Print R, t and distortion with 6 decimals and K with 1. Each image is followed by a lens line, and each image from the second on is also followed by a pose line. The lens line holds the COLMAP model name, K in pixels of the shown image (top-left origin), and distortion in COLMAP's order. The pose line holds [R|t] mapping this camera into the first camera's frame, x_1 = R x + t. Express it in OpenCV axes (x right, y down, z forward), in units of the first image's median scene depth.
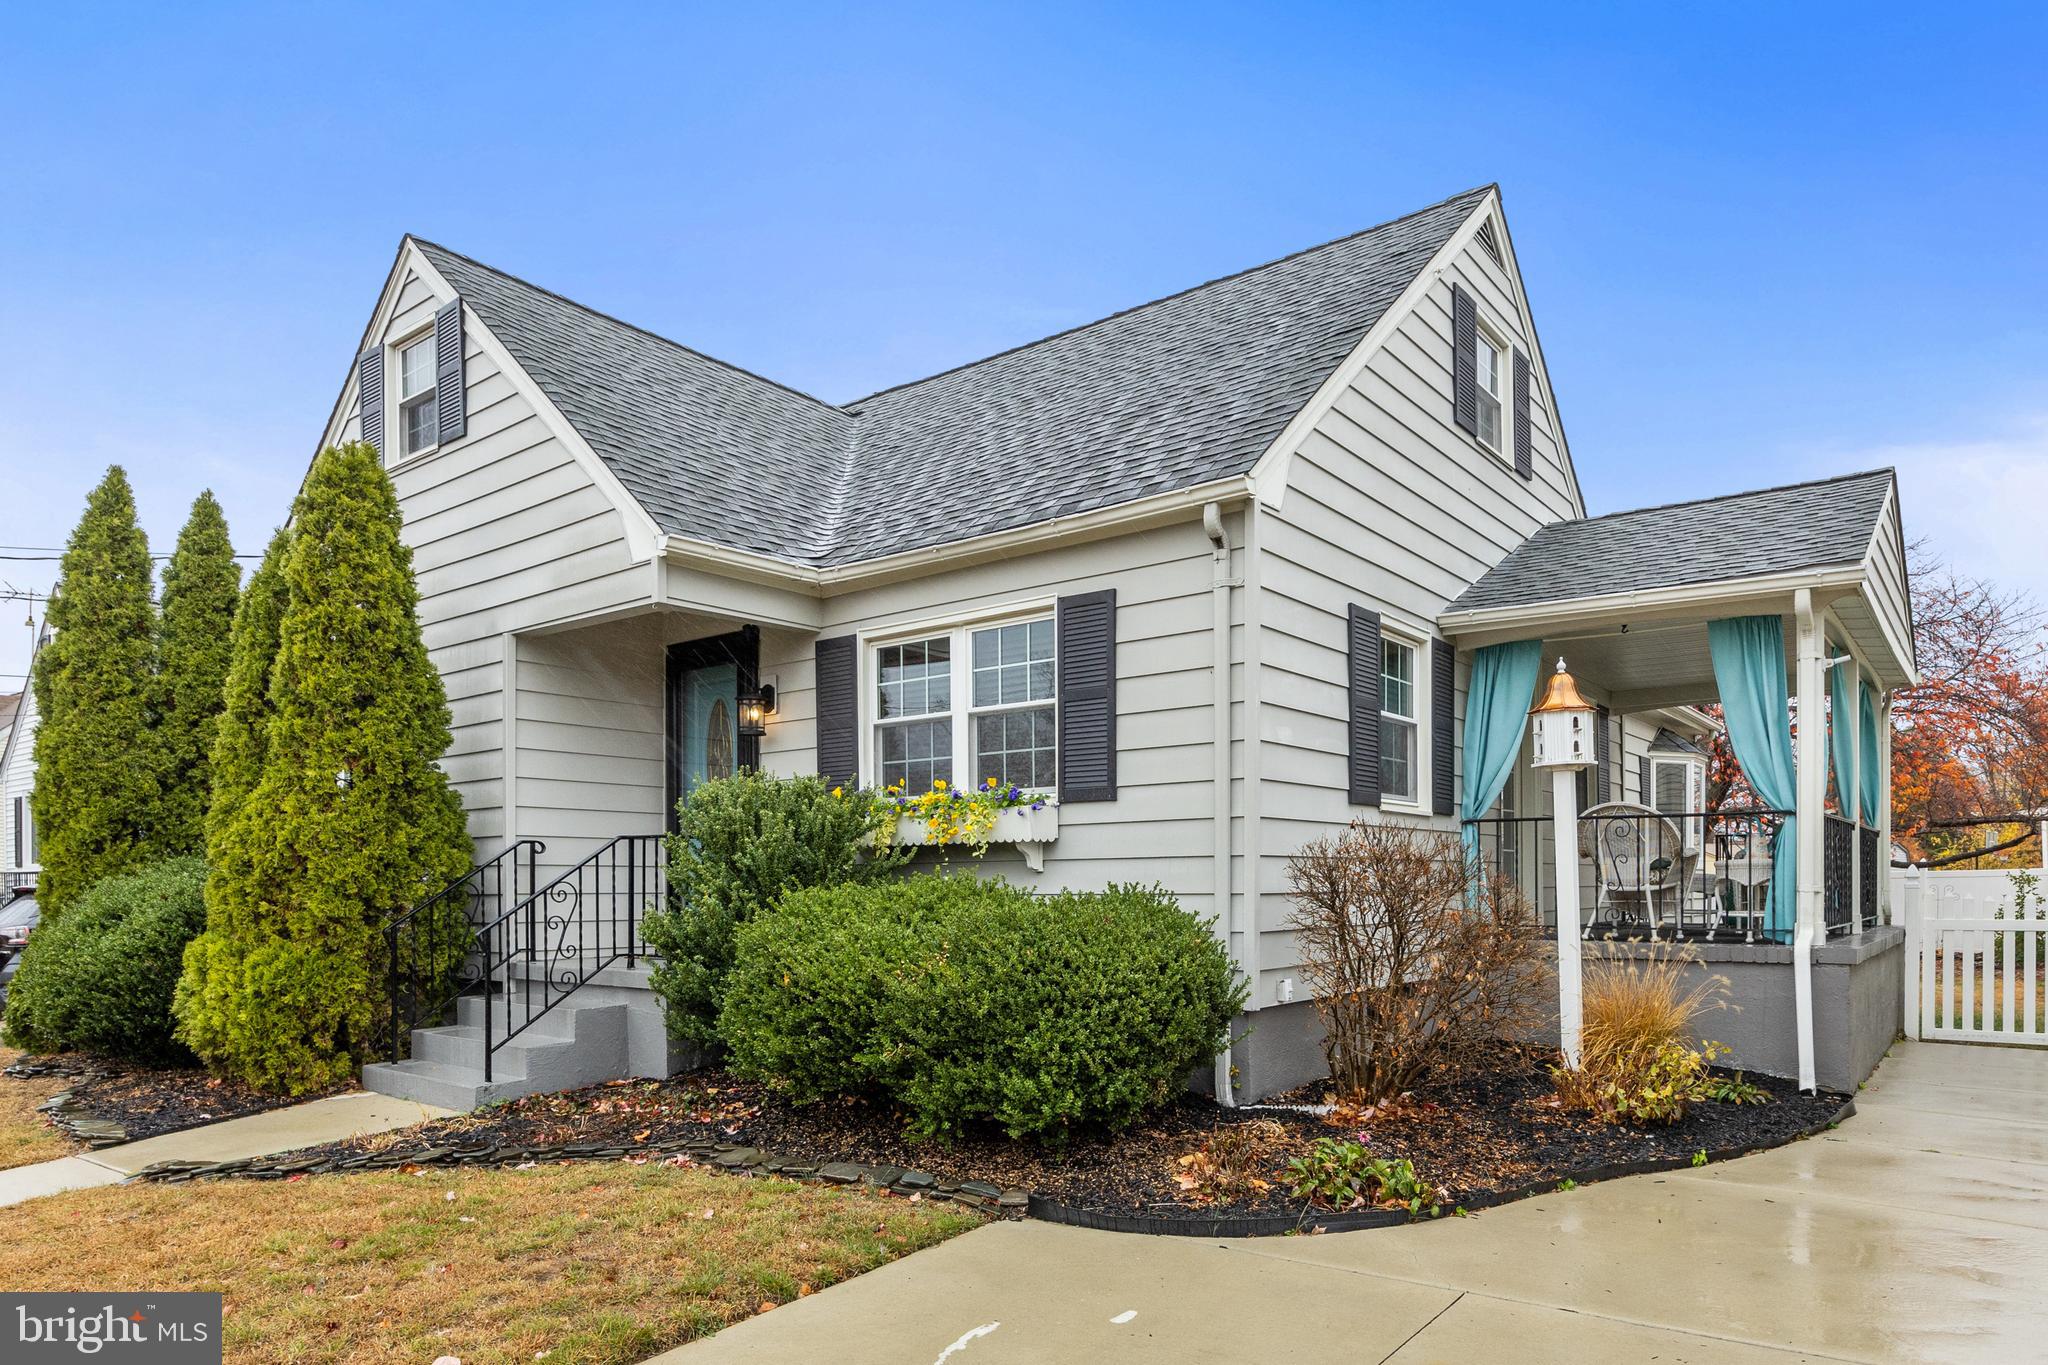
lens RADIAL K [[1265.3, 0, 1127.1], [0, 1265.3, 898.0], [0, 0, 1]] dist [-0.023147, -0.003460]
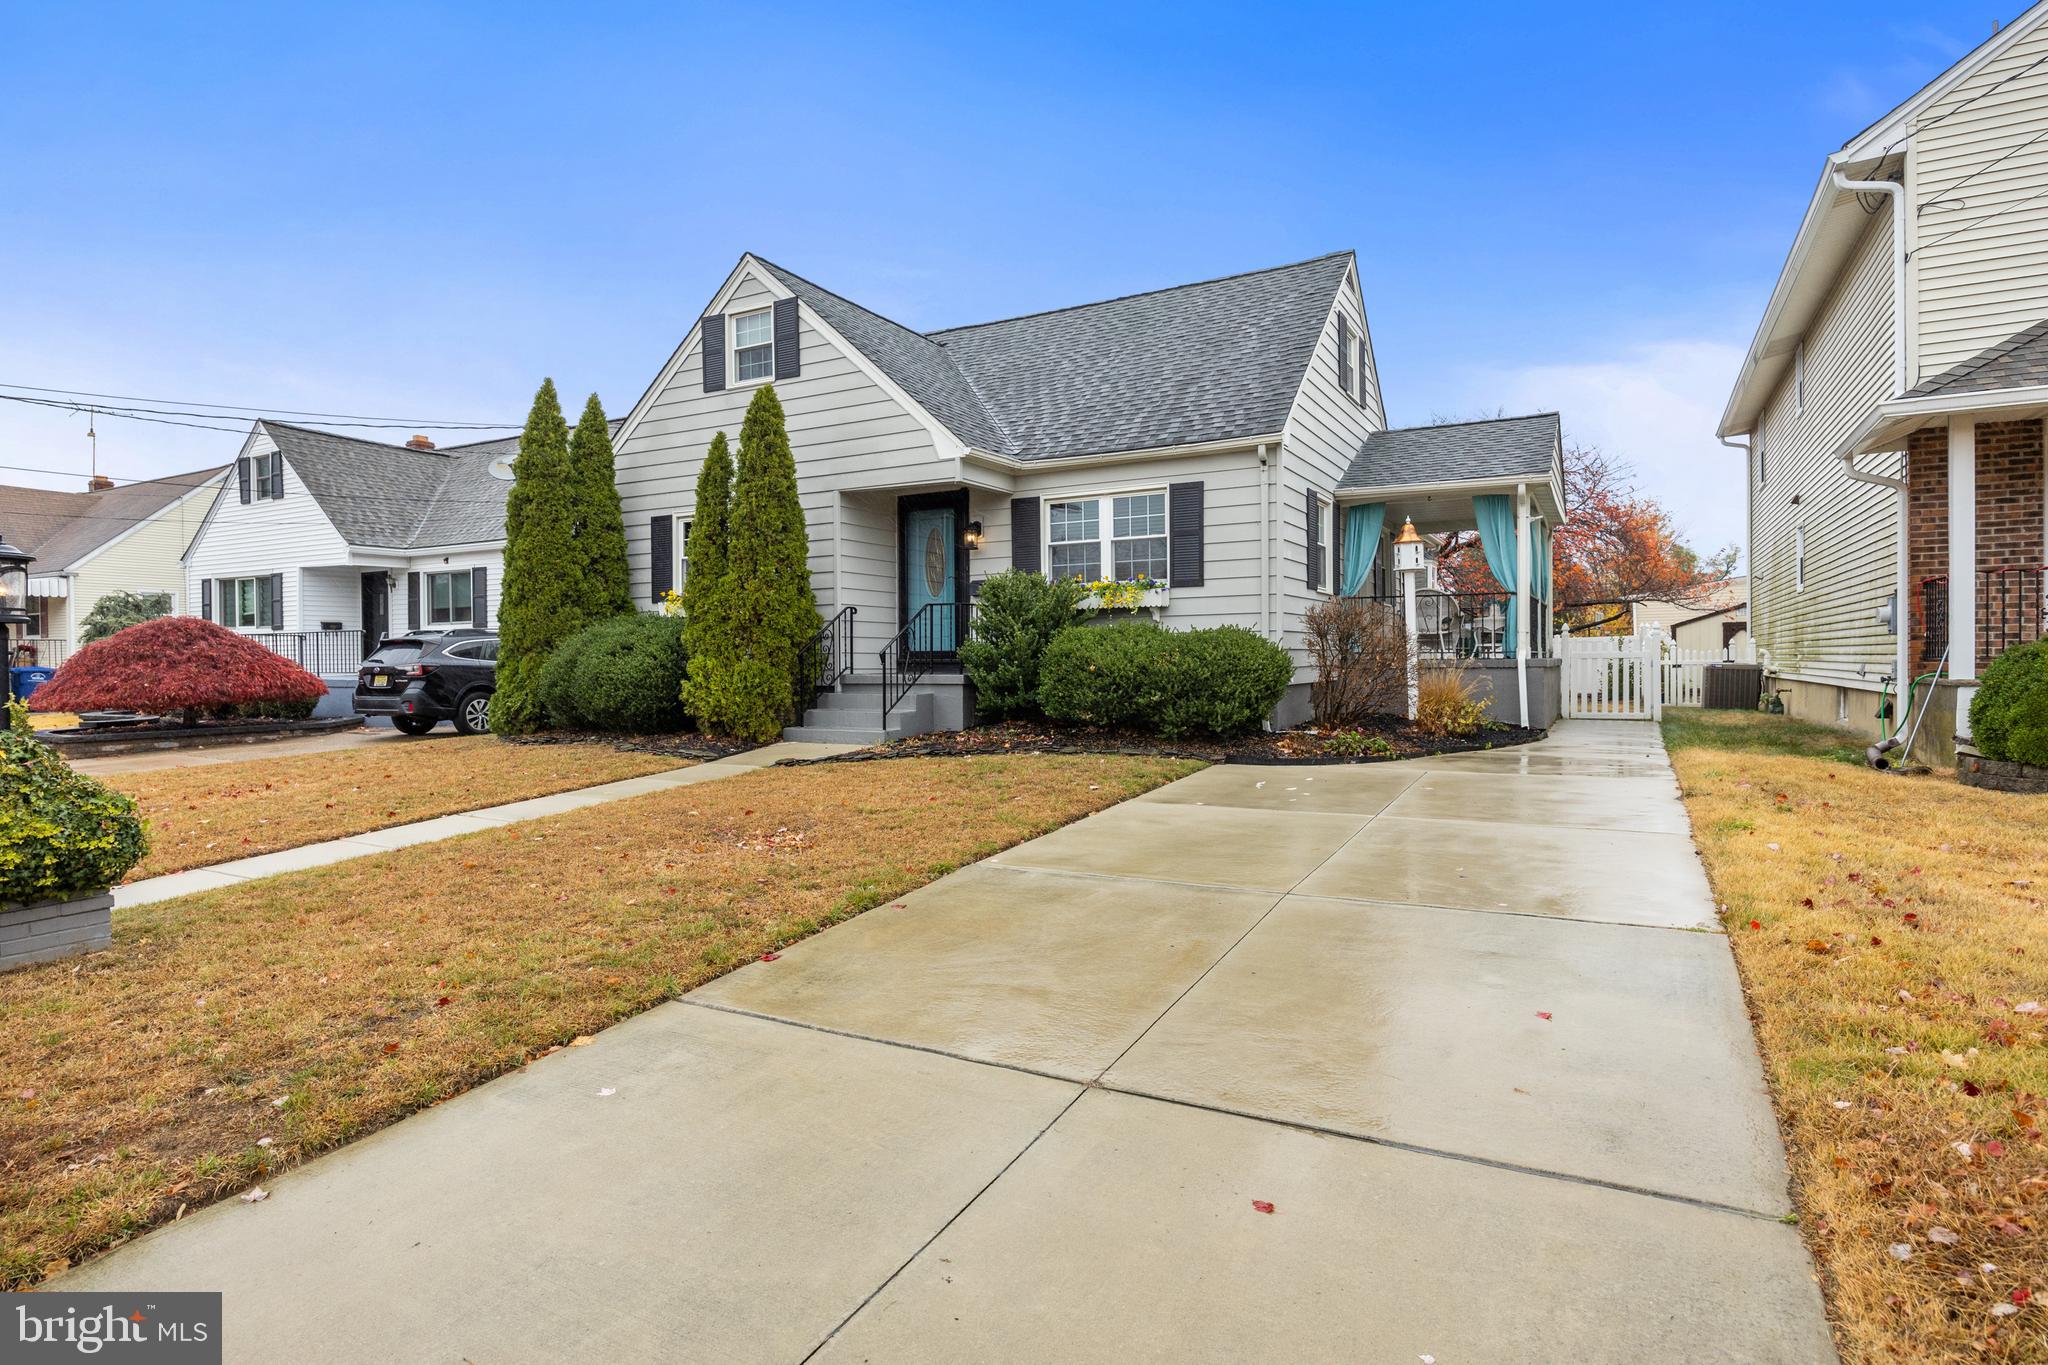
lens RADIAL K [[1079.4, 0, 1026.7], [0, 1079.4, 677.2], [0, 0, 1]] dist [-0.000581, 0.000235]
pose [[0.992764, -0.005366, 0.119960, -0.455924], [0.004808, 0.999976, 0.004941, 0.053917], [-0.119983, -0.004329, 0.992766, -0.624229]]
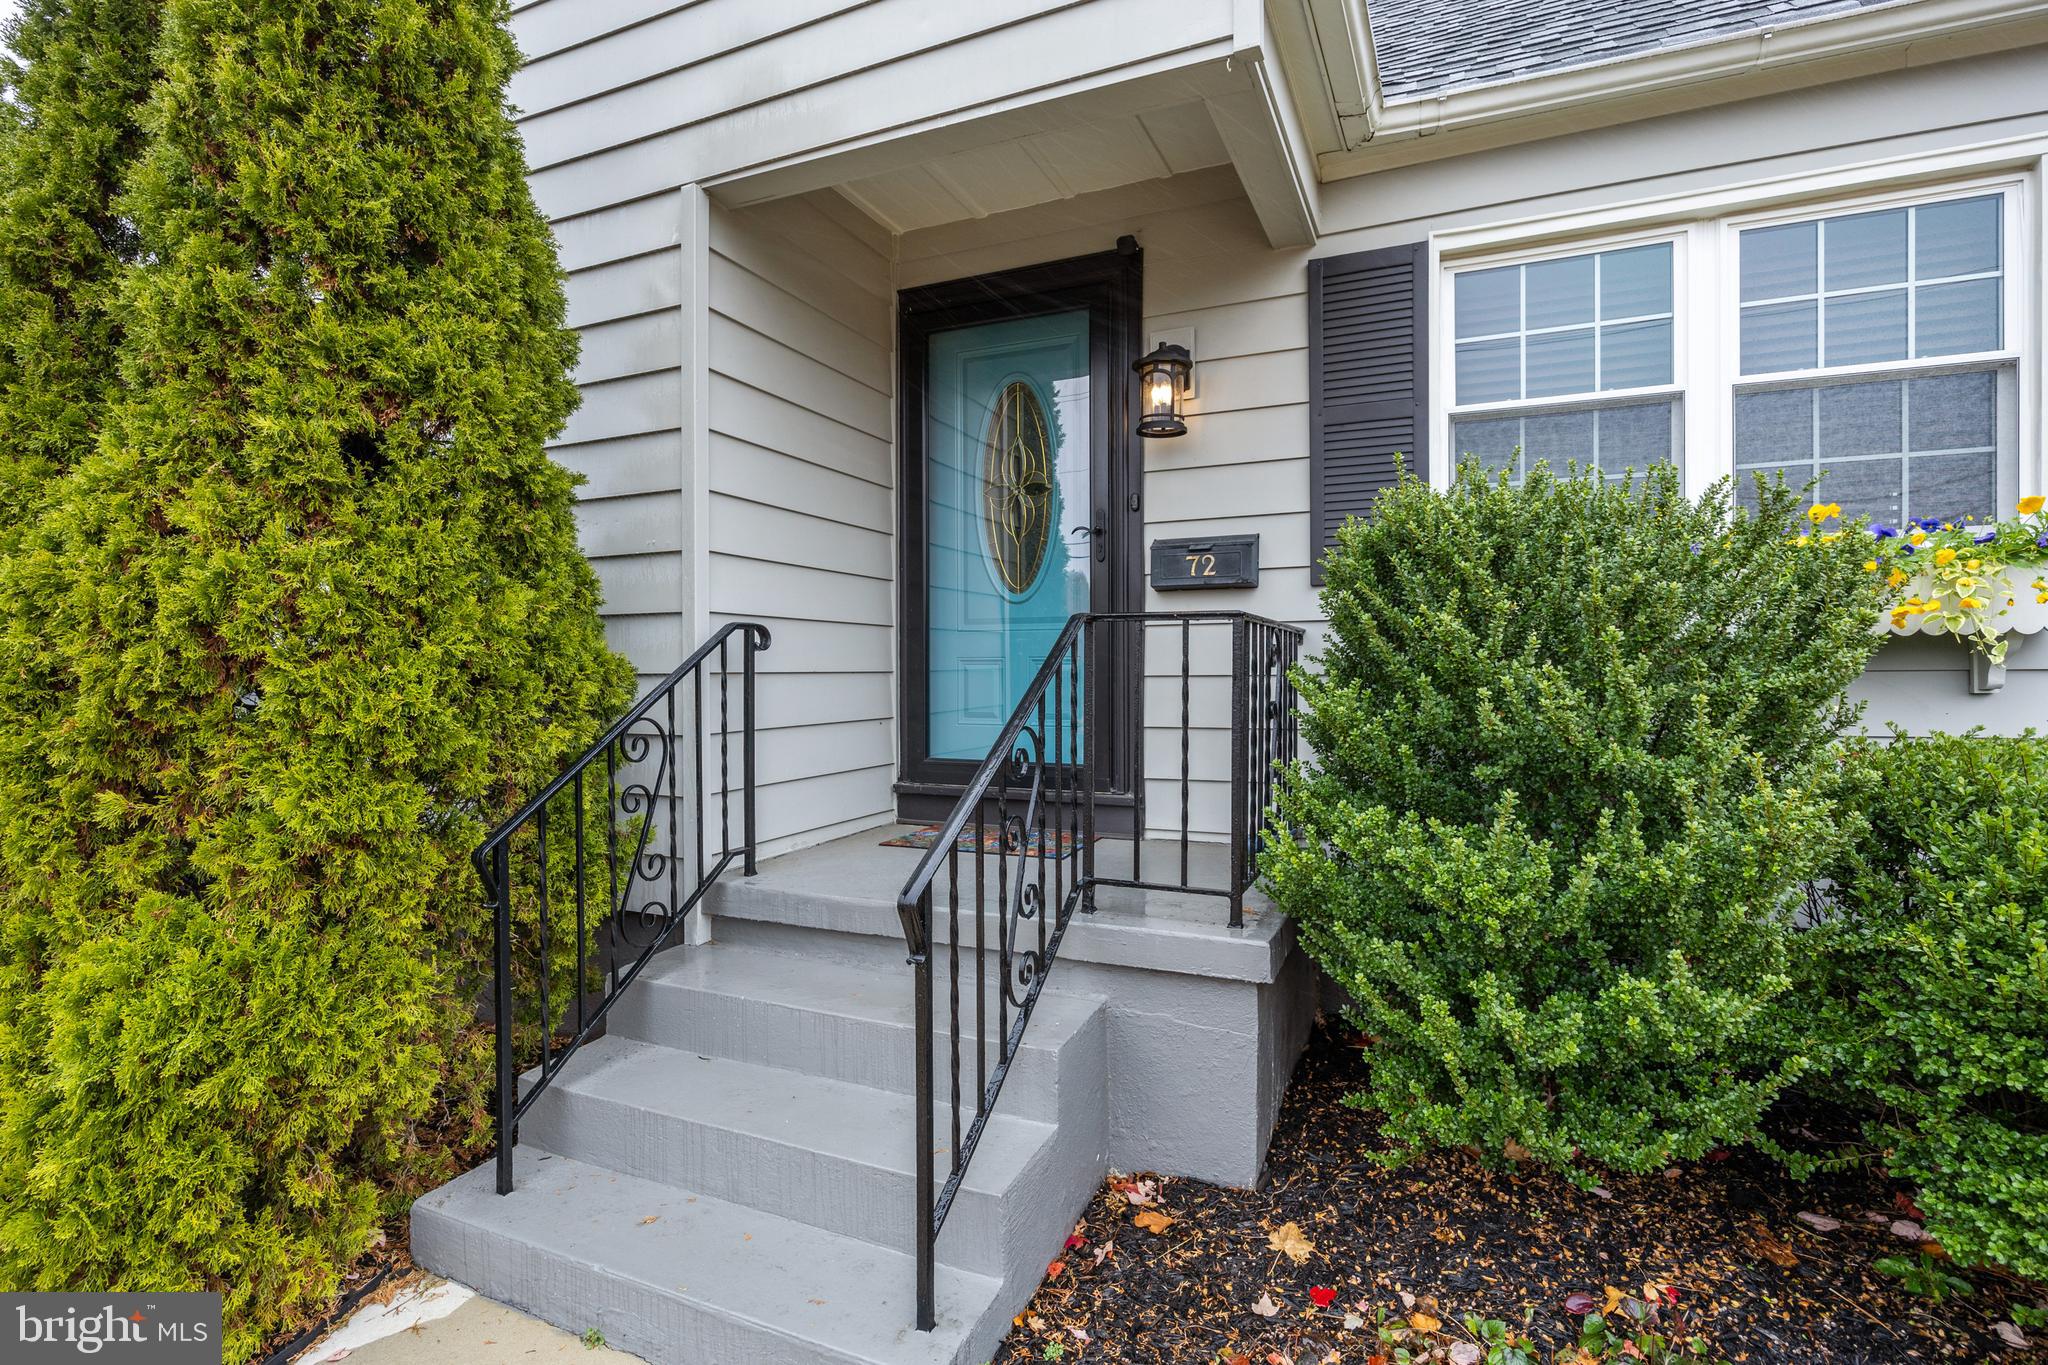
lens RADIAL K [[956.6, 0, 1024.0], [0, 956.6, 676.3], [0, 0, 1]] dist [-0.014179, -0.001080]
pose [[0.976332, -0.002697, 0.216259, -0.499359], [0.003479, 0.999989, -0.003237, -0.026591], [-0.216248, 0.003912, 0.976331, 0.690482]]
